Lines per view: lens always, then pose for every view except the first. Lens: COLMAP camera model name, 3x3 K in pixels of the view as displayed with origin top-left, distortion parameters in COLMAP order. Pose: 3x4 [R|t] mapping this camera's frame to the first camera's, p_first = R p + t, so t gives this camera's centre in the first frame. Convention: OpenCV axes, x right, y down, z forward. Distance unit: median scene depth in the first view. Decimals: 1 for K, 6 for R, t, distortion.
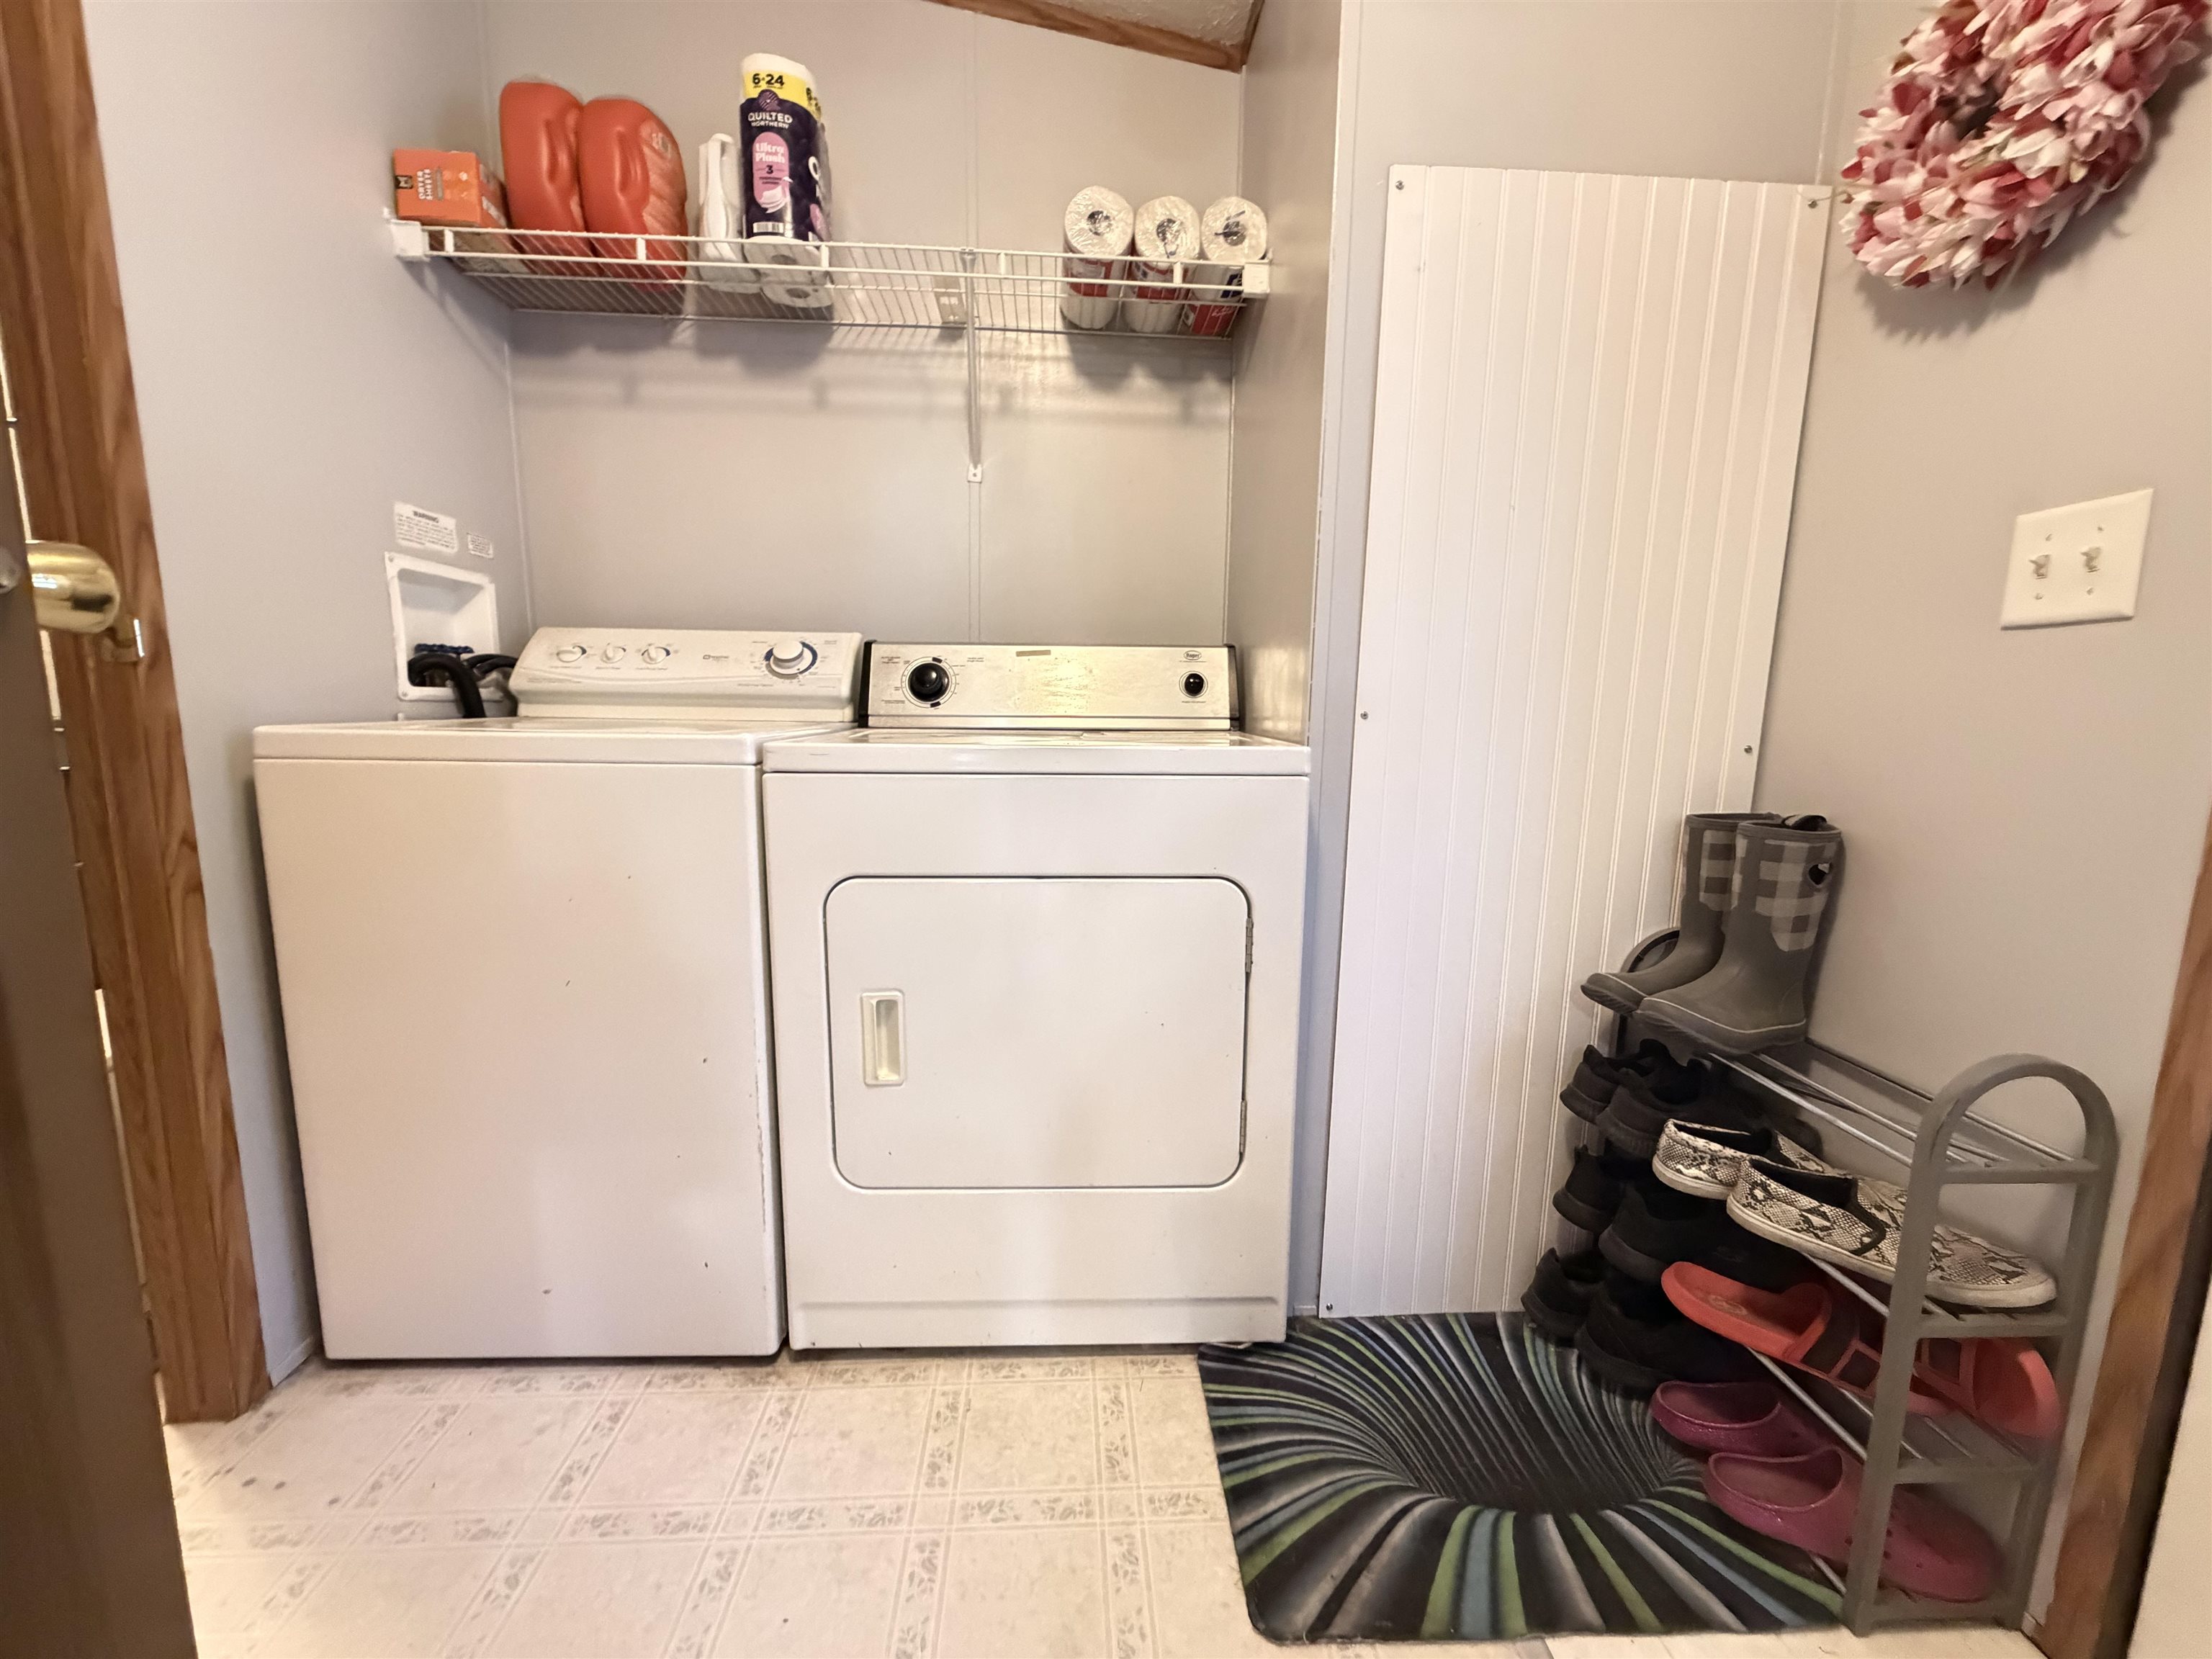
lens RADIAL K [[881.5, 0, 1093.3], [0, 881.5, 828.8], [0, 0, 1]] dist [-0.000624, 0.000534]
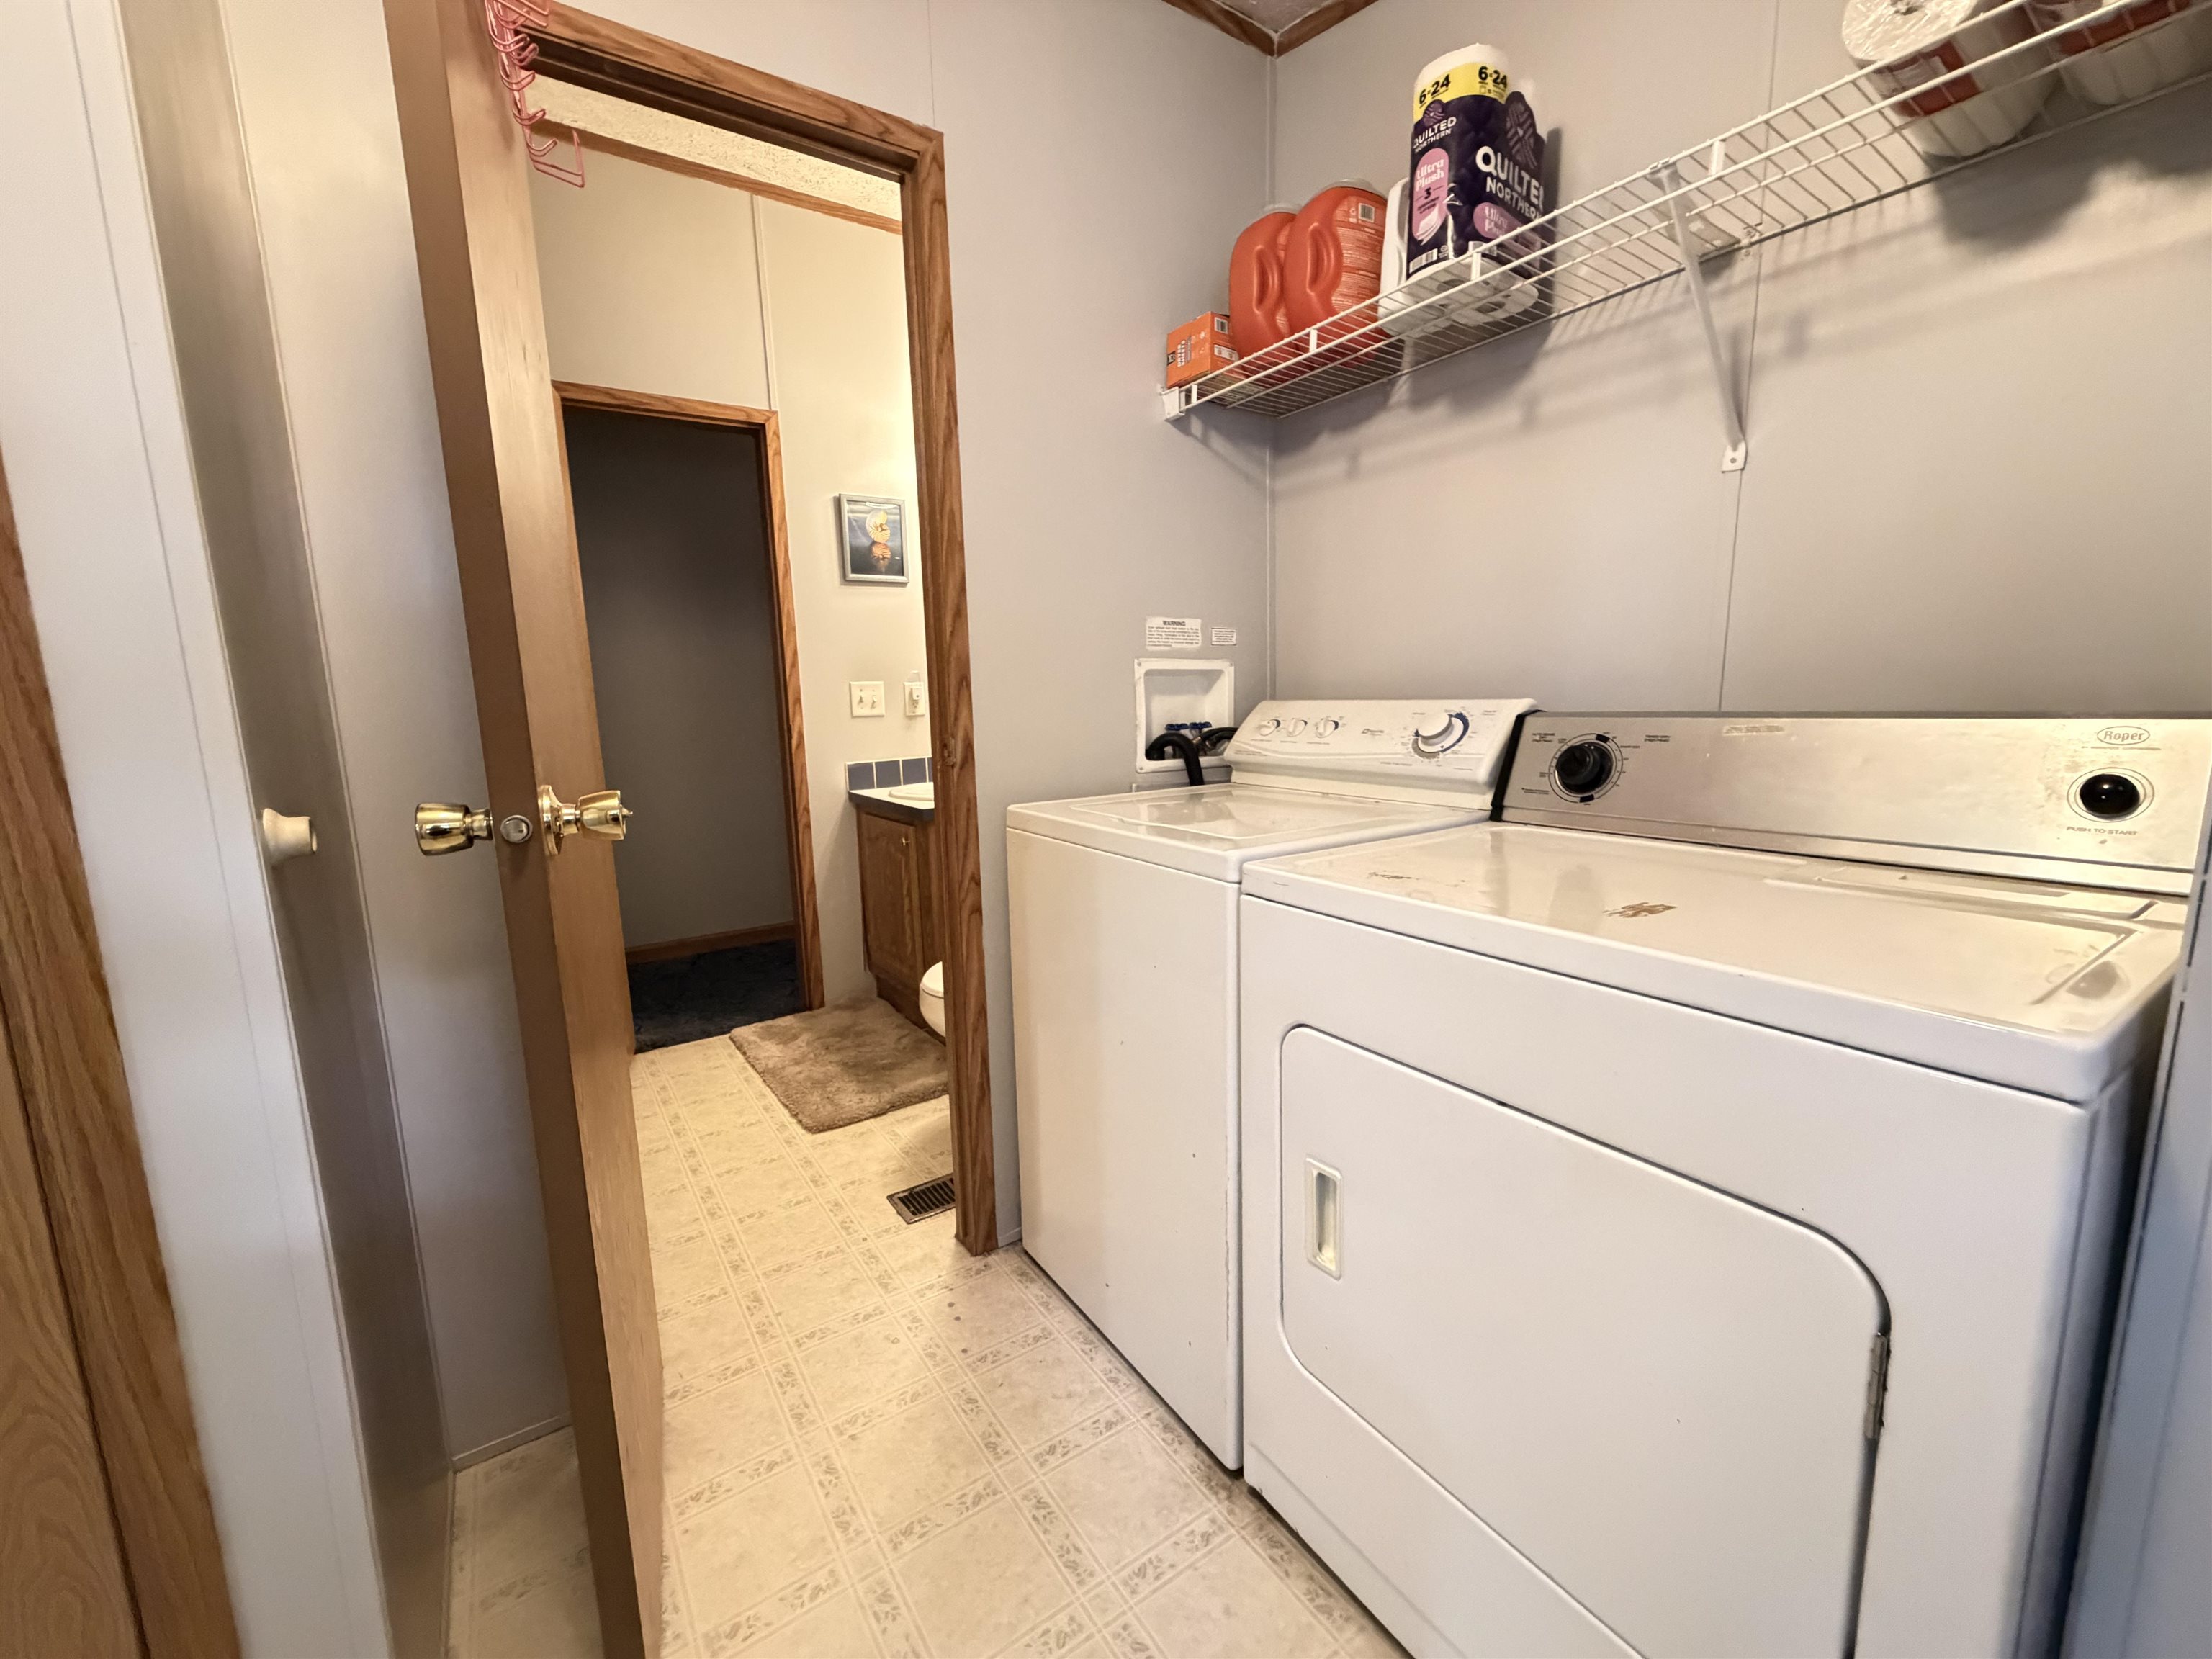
lens RADIAL K [[881.5, 0, 1100.2], [0, 881.5, 829.6], [0, 0, 1]] dist [-0.000624, 0.000534]
pose [[0.517713, 0.102521, -0.849389, 0.264317], [-0.090492, 0.993787, 0.064794, -0.134701], [0.850755, 0.043318, 0.523774, 0.271365]]
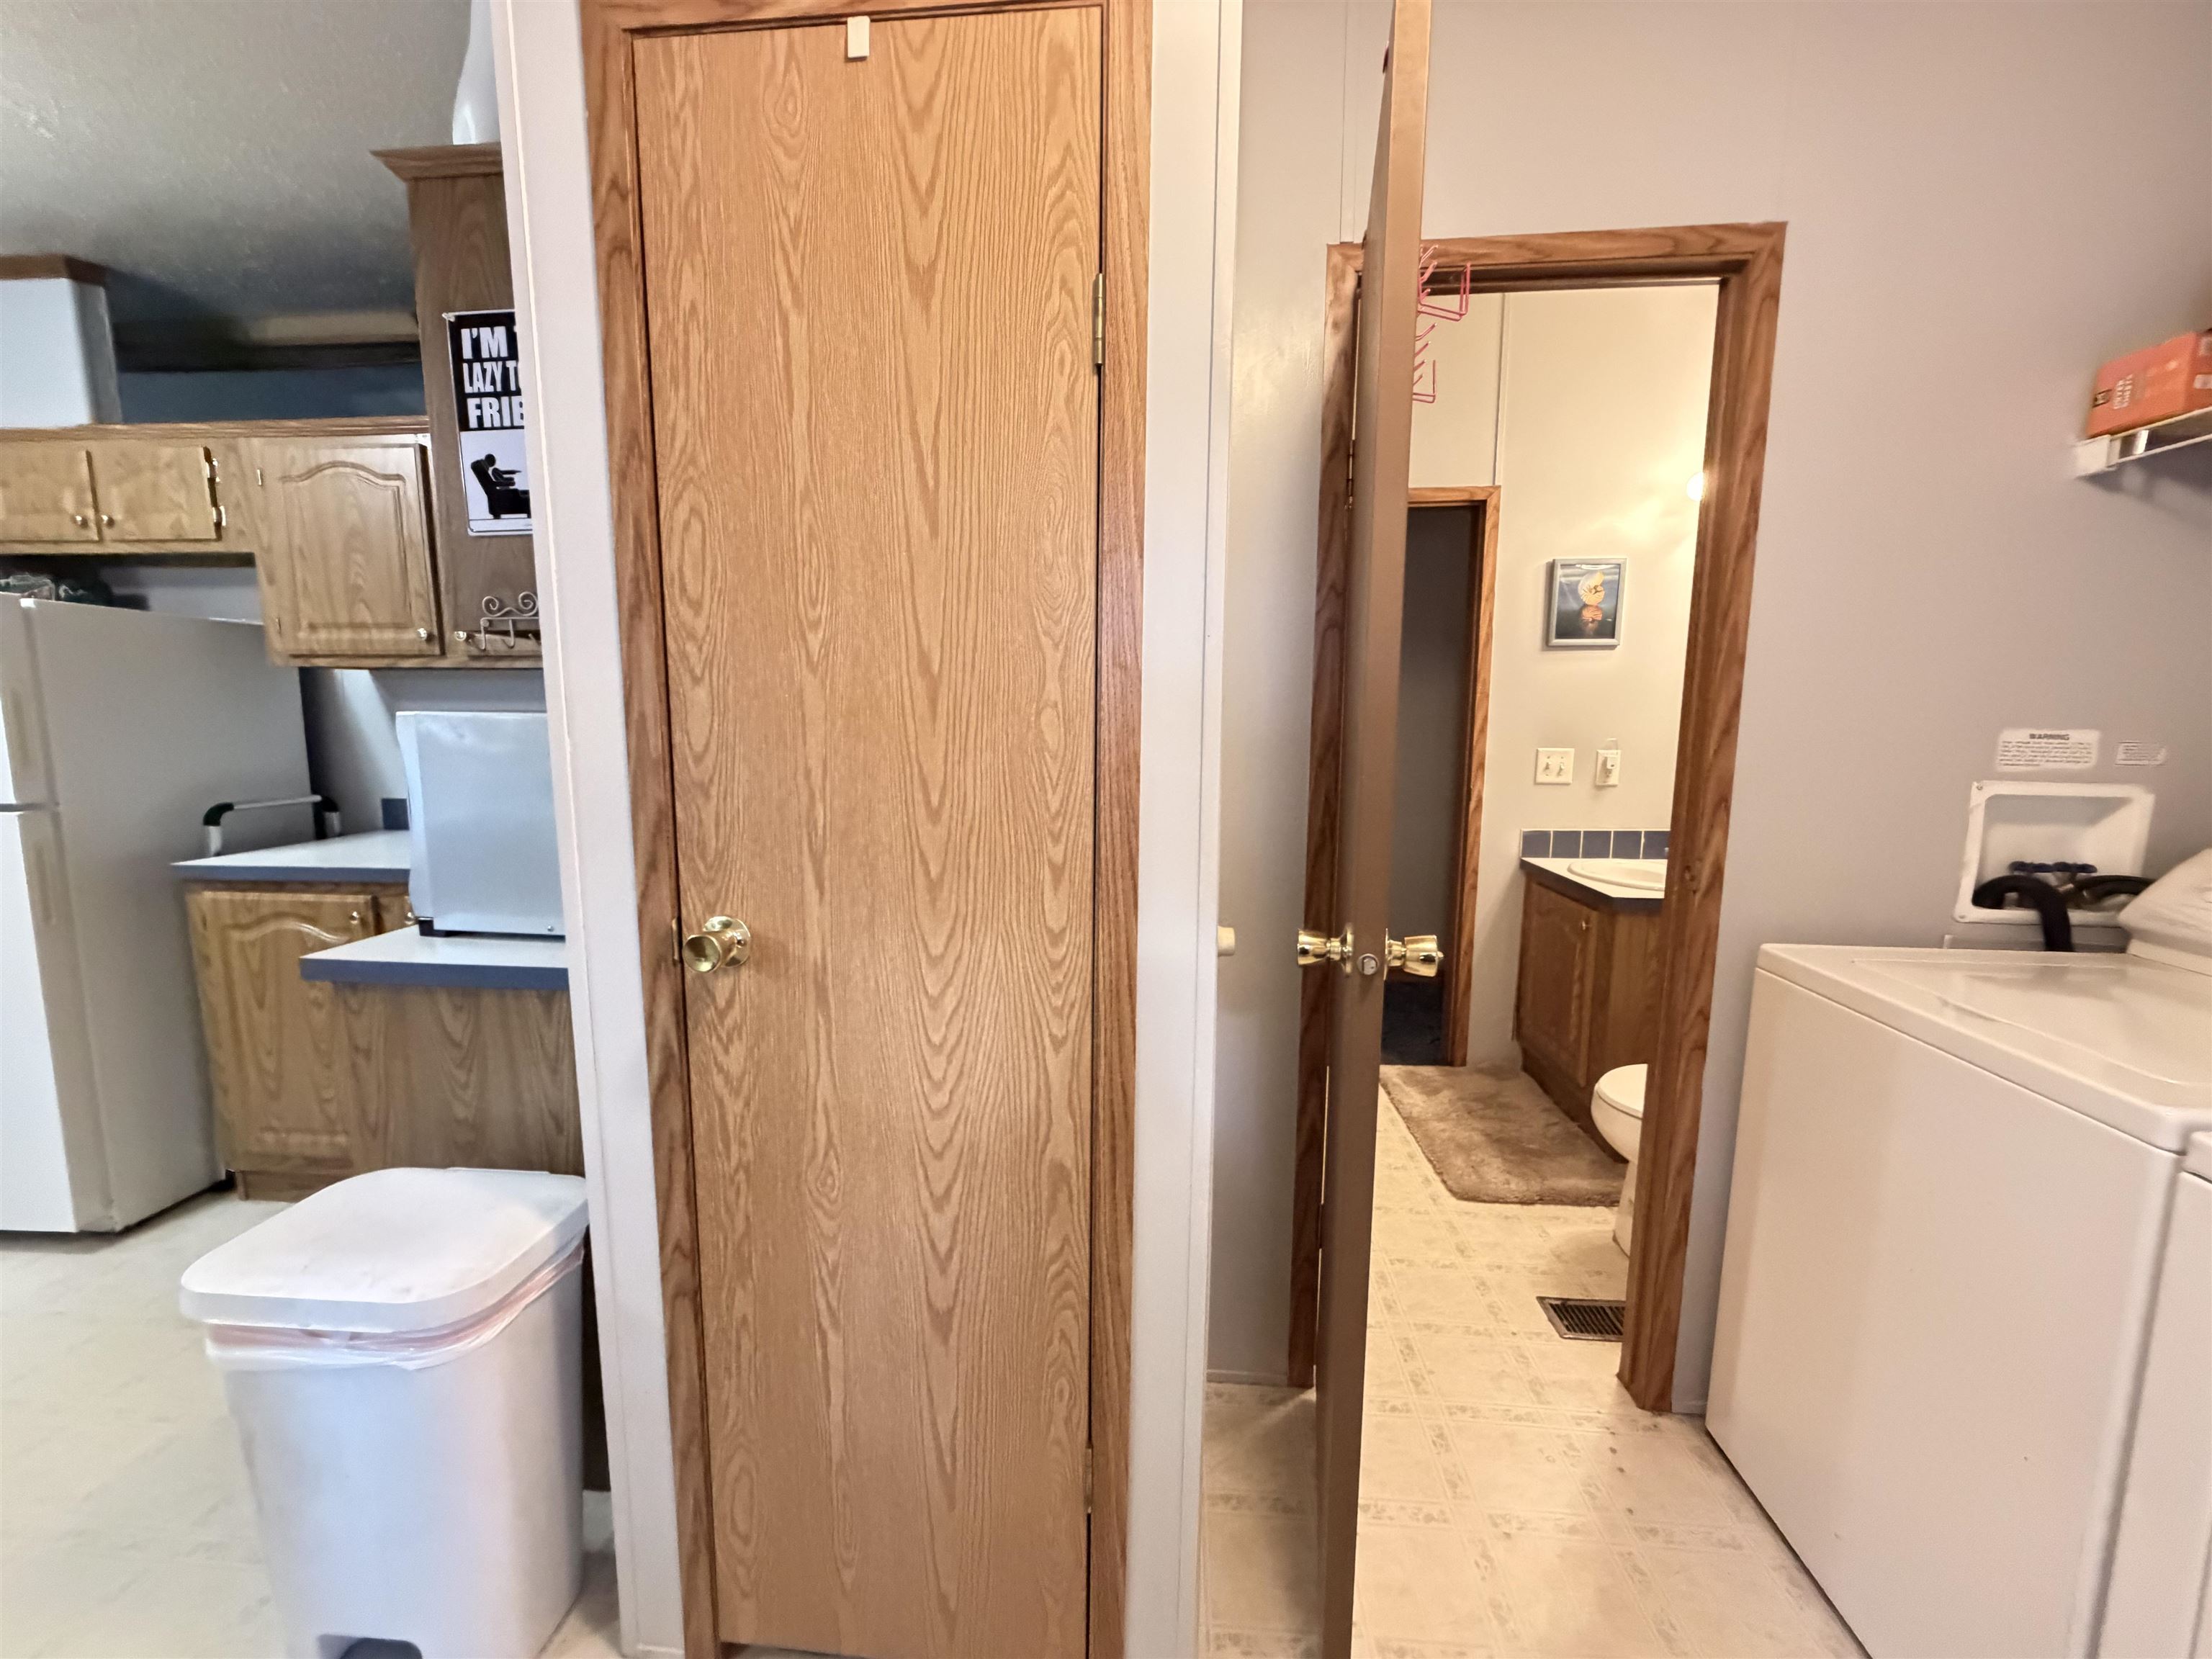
lens RADIAL K [[881.5, 0, 1101.9], [0, 881.5, 830.8], [0, 0, 1]] dist [-0.000624, 0.000534]
pose [[-0.131763, 0.114398, -0.984658, 0.319751], [-0.151122, 0.979389, 0.134009, -0.223563], [0.979694, 0.166461, -0.111759, 0.119794]]
